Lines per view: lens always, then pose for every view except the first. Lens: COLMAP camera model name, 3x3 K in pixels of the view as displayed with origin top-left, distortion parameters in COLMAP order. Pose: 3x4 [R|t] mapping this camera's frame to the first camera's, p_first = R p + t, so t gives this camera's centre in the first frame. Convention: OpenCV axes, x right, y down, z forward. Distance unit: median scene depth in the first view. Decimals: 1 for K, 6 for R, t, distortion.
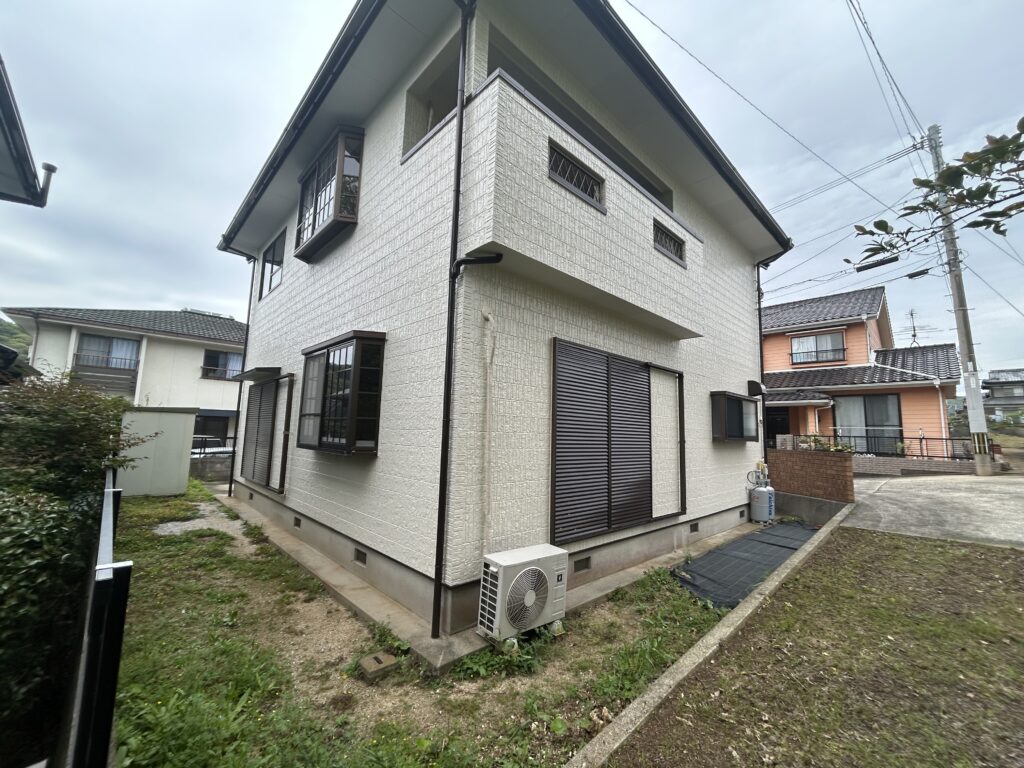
lens RADIAL K [[410.6, 0, 507.5], [0, 410.6, 384.8], [0, 0, 1]] dist [-0.002237, -0.000384]
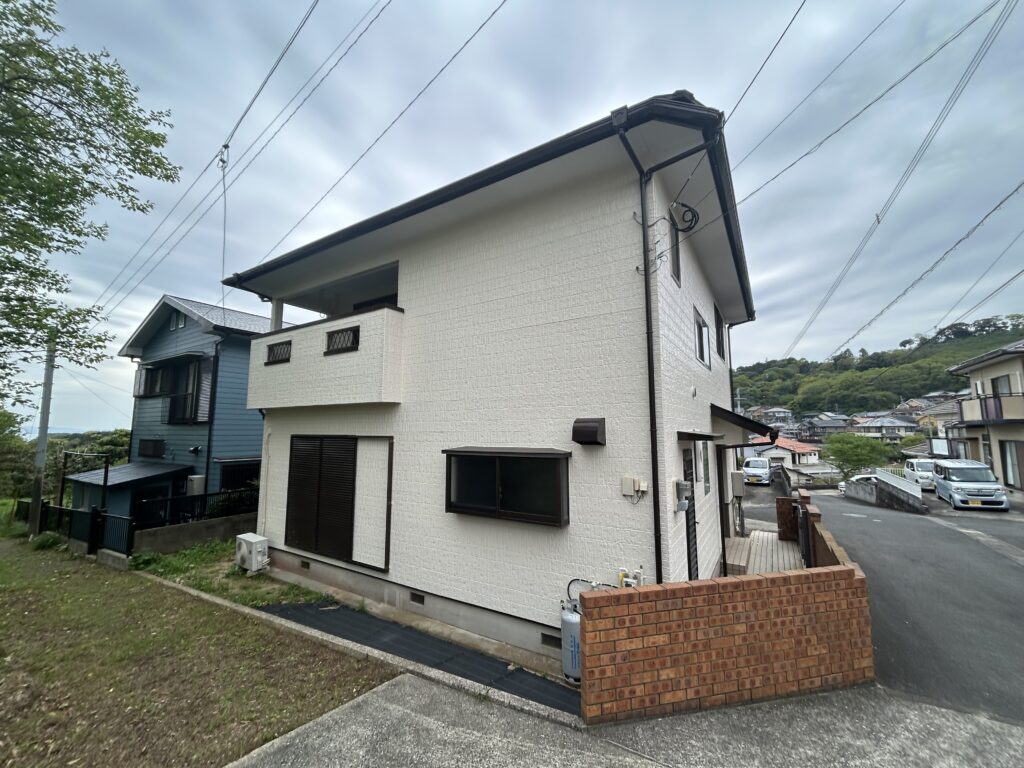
lens RADIAL K [[410.6, 0, 507.5], [0, 410.6, 384.8], [0, 0, 1]] dist [-0.002237, -0.000384]
pose [[0.242155, -0.138580, -0.960290, 1.901903], [0.122678, 0.986177, -0.111380, -0.005256], [0.962451, -0.090835, 0.255808, 1.291047]]
